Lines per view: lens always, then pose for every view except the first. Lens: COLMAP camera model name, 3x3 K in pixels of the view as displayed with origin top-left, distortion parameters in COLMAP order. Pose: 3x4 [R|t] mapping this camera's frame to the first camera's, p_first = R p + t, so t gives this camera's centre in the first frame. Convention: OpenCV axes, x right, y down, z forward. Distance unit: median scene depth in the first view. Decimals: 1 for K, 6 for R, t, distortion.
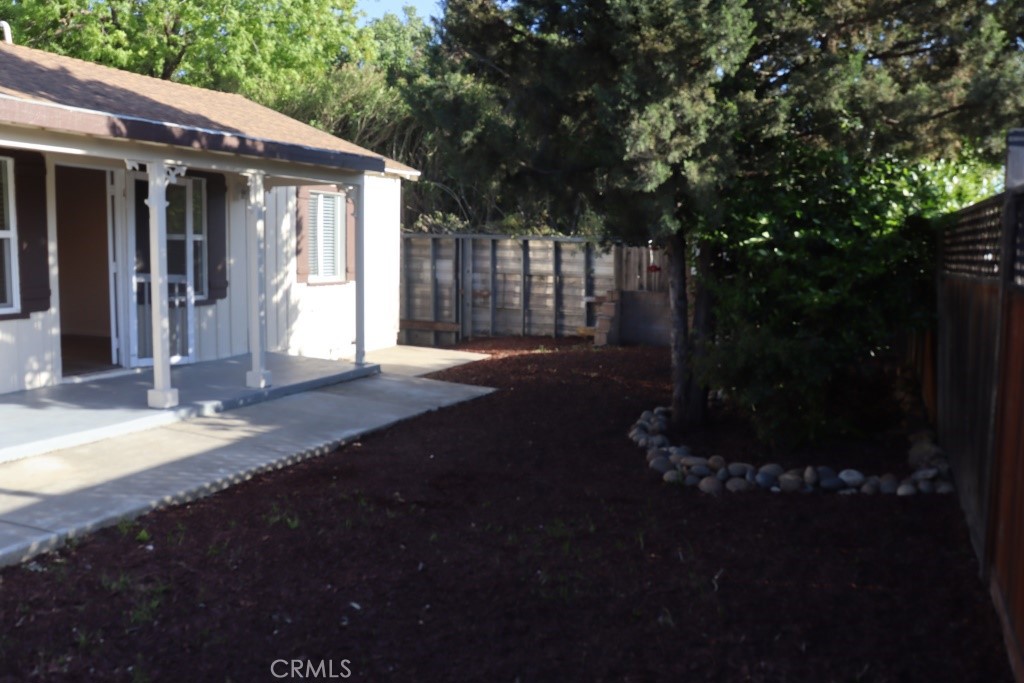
lens RADIAL K [[846.6, 0, 515.7], [0, 846.6, 344.3], [0, 0, 1]] dist [-0.172769, 0.154732]
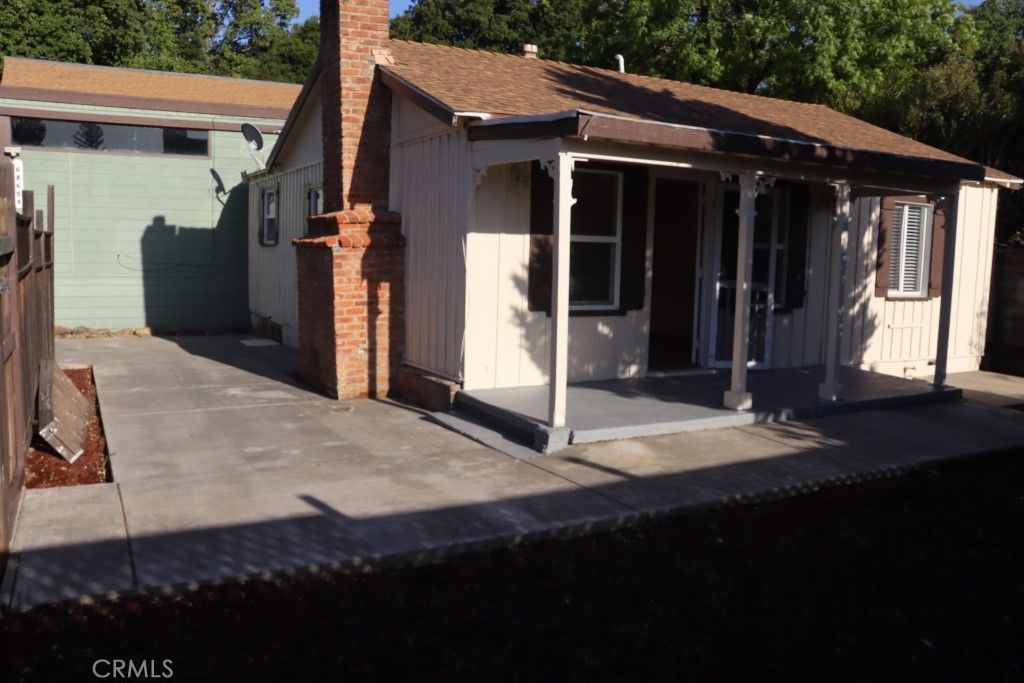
lens RADIAL K [[846.6, 0, 515.7], [0, 846.6, 344.3], [0, 0, 1]] dist [-0.172769, 0.154732]
pose [[0.792857, 0.076920, -0.604533, -0.017650], [-0.084131, 0.996319, 0.016430, 0.001359], [0.603572, 0.037833, 0.796410, -0.011613]]
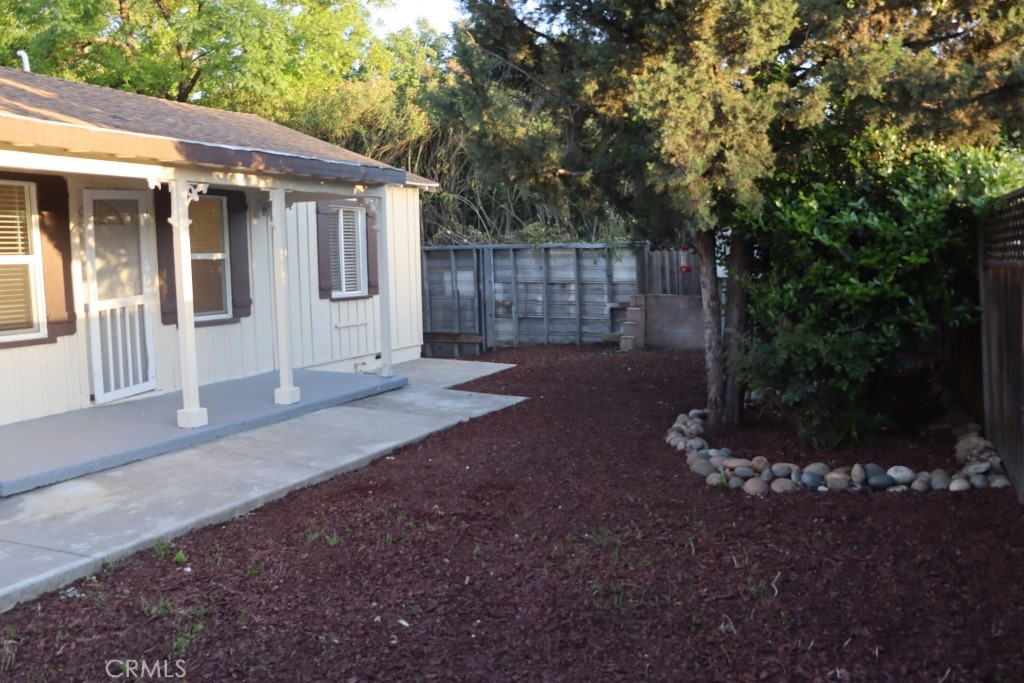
lens RADIAL K [[844.4, 0, 513.4], [0, 844.4, 345.3], [0, 0, 1]] dist [-0.176385, 0.164854]
pose [[0.999064, -0.036028, -0.023941, -0.015675], [0.035736, 0.999283, -0.012510, 0.004371], [0.024375, 0.011643, 0.999635, 0.018295]]
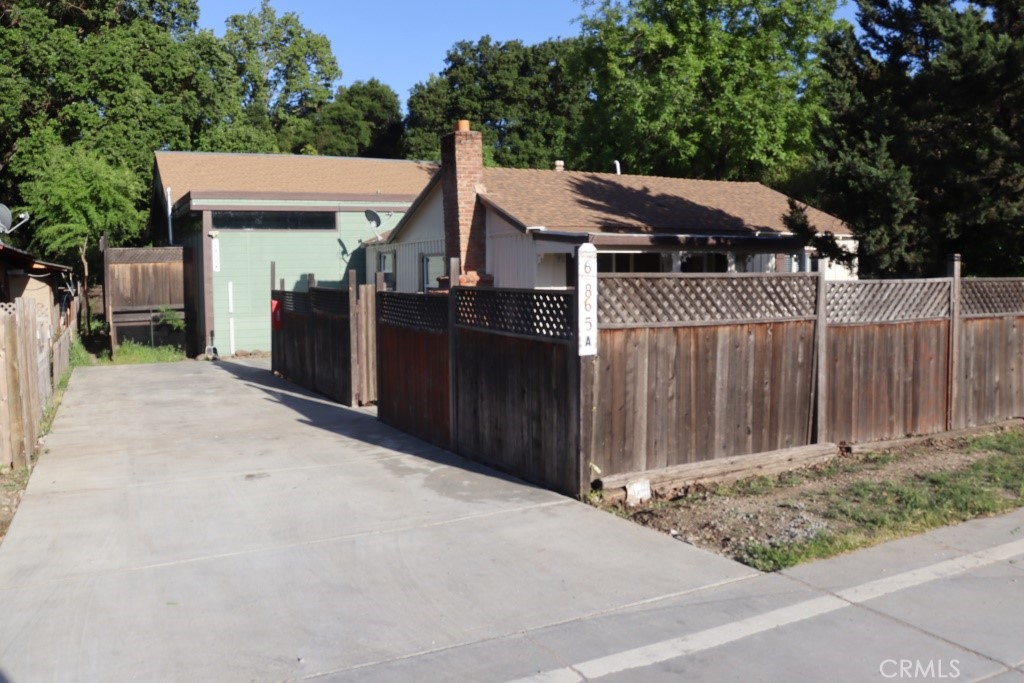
lens RADIAL K [[846.6, 0, 515.7], [0, 846.6, 344.3], [0, 0, 1]] dist [-0.172769, 0.154732]
pose [[0.776301, 0.032167, -0.629541, 0.557047], [-0.051763, 0.998577, -0.012807, 0.052570], [0.628233, 0.042529, 0.776862, -0.844163]]
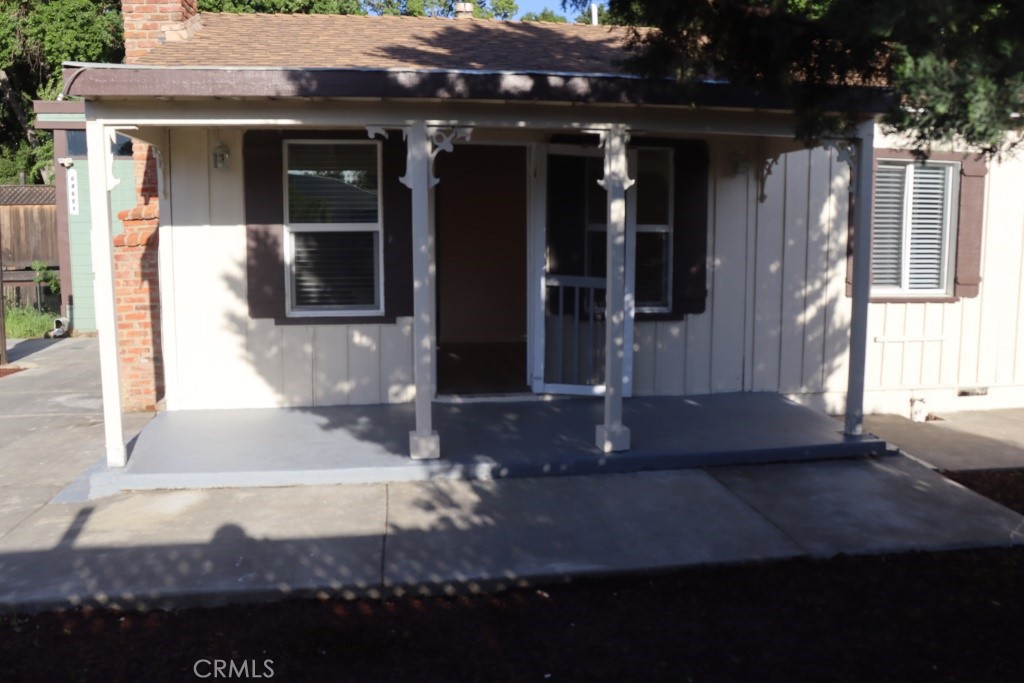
lens RADIAL K [[846.6, 0, 515.7], [0, 846.6, 344.3], [0, 0, 1]] dist [-0.172769, 0.154732]
pose [[0.543950, 0.091103, -0.834158, 0.240615], [-0.089645, 0.994709, 0.050181, -0.069836], [0.834316, 0.047482, 0.549238, 0.644141]]
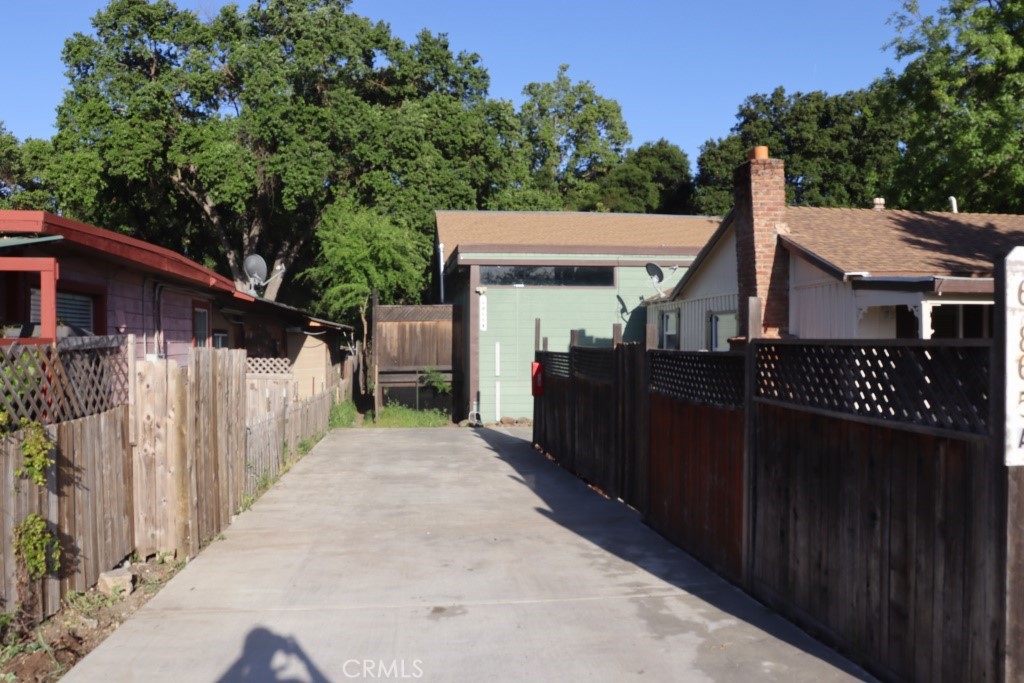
lens RADIAL K [[846.6, 0, 515.7], [0, 846.6, 344.3], [0, 0, 1]] dist [-0.172769, 0.154732]
pose [[0.521274, -0.012714, -0.853295, 0.282406], [-0.089404, 0.993573, -0.069420, 0.038342], [0.848693, 0.112475, 0.516787, -0.563627]]
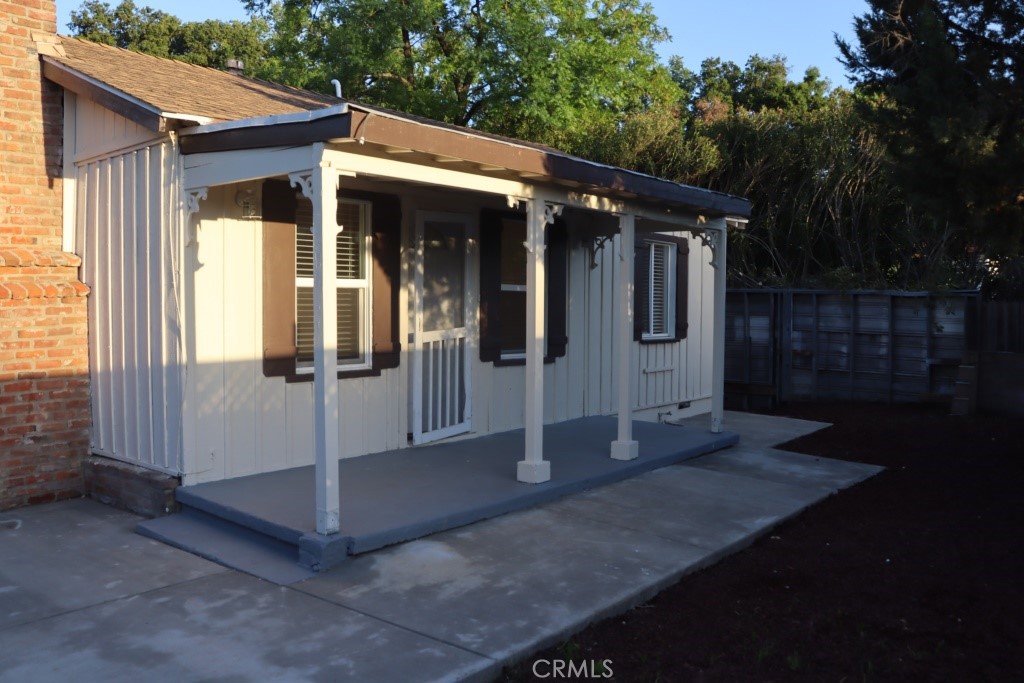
lens RADIAL K [[844.4, 0, 513.4], [0, 844.4, 345.3], [0, 0, 1]] dist [-0.176385, 0.164854]
pose [[0.960594, 0.006572, -0.277877, -0.203644], [-0.025408, 0.997611, -0.064241, -0.009218], [0.276791, 0.068770, 0.958466, 0.141090]]
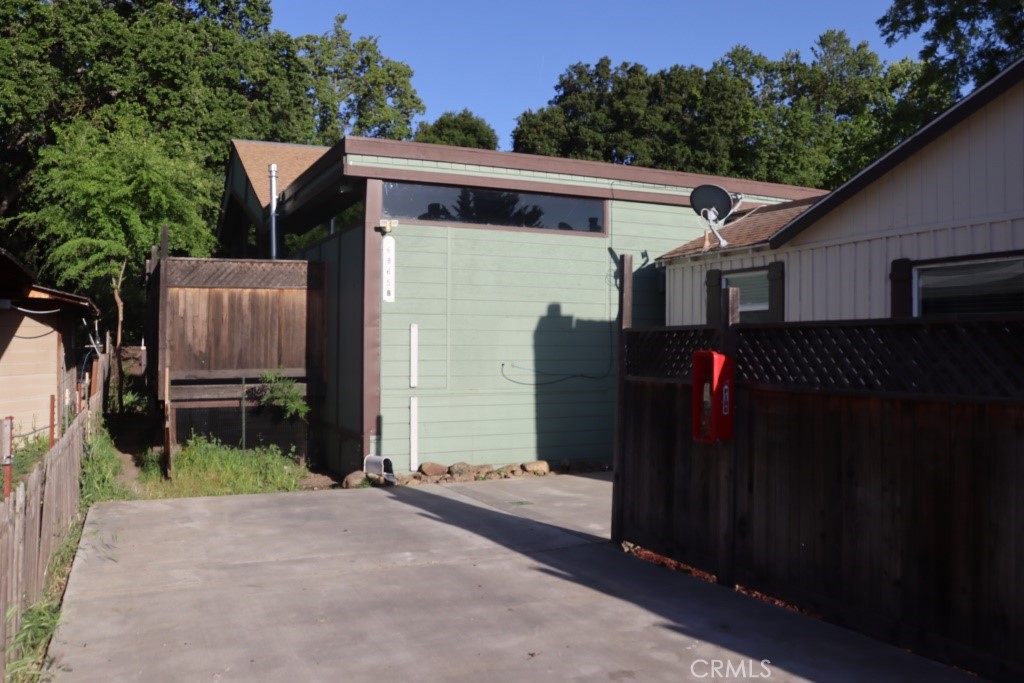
lens RADIAL K [[852.5, 0, 512.0], [0, 852.5, 341.5], [0, 0, 1]] dist [-0.148618, 0.105329]
pose [[0.753313, -0.018305, -0.657407, -1.062555], [-0.066947, 0.992286, -0.104343, 0.018595], [0.654246, 0.122614, 0.746276, -0.165358]]
